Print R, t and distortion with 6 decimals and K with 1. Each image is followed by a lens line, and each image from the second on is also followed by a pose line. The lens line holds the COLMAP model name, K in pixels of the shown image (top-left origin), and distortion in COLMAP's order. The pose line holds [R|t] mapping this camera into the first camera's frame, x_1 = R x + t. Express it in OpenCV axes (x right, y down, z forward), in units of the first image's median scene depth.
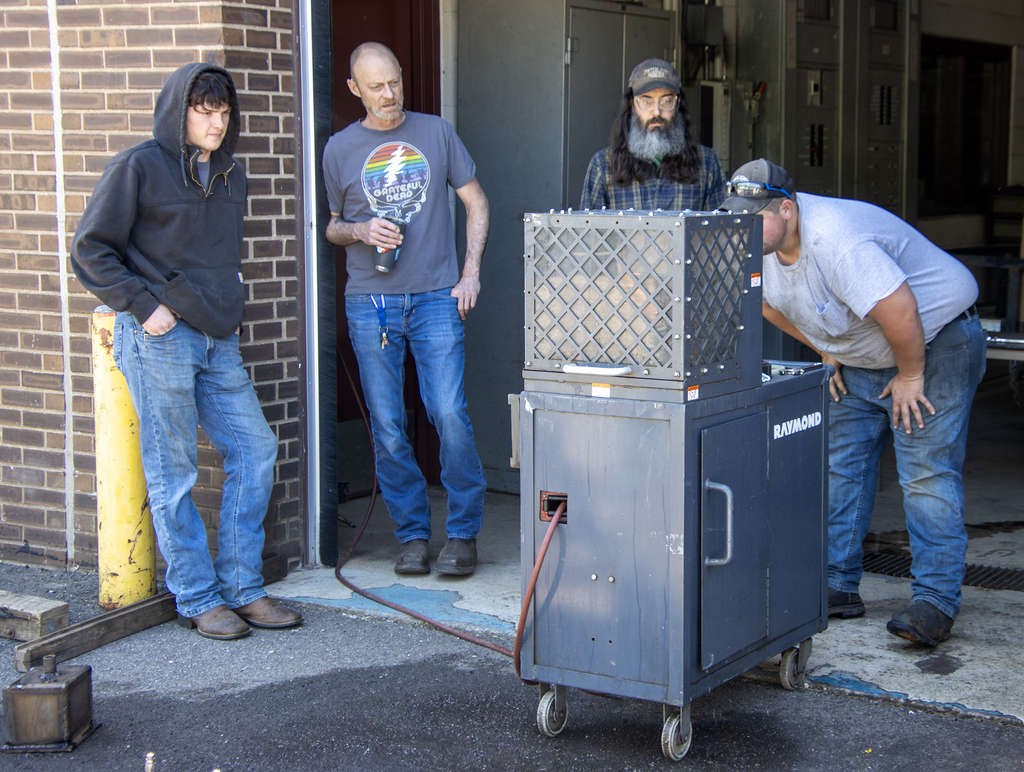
lens RADIAL K [[1785.0, 0, 512.0], [0, 1785.0, 386.0], [0, 0, 1]] dist [0.183102, 0.250172]
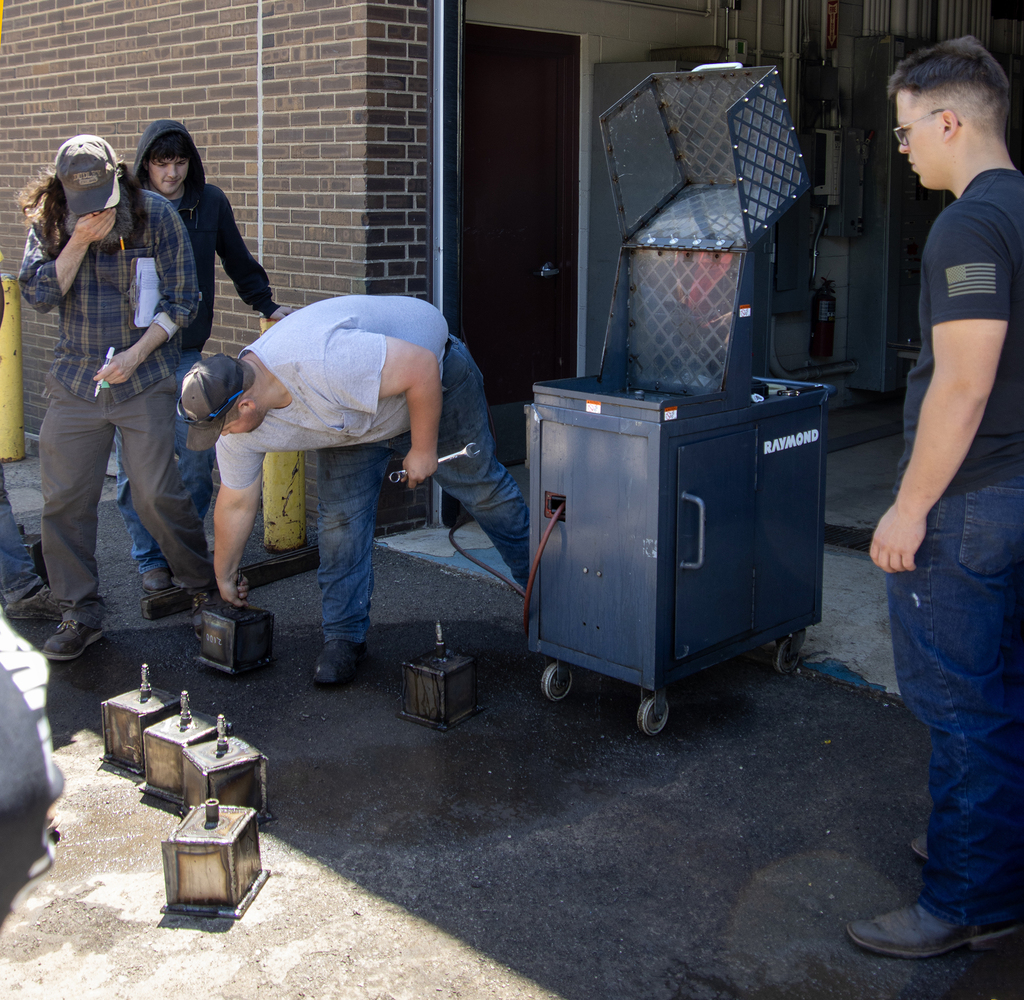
lens RADIAL K [[1338.1, 0, 407.4], [0, 1338.1, 377.4], [0, 0, 1]] dist [-0.024499, -0.081978]
pose [[0.967433, 0.035639, -0.250606, 0.102031], [-0.031696, 0.999302, 0.019753, -0.020001], [0.251135, -0.011167, 0.967888, 0.108466]]
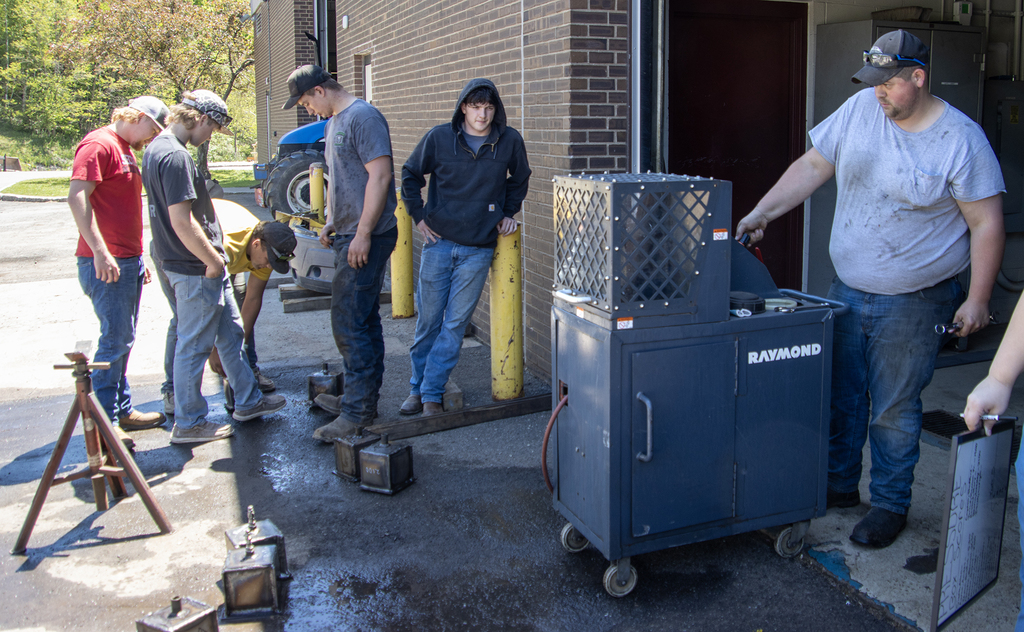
lens RADIAL K [[928.7, 0, 512.4], [0, 928.7, 277.6], [0, 0, 1]] dist [-0.082605, 0.007770]
pose [[0.812118, 0.087358, -0.576916, 0.278367], [-0.066326, 0.996141, 0.057472, -0.040700], [0.579711, -0.008409, 0.814779, 0.288947]]
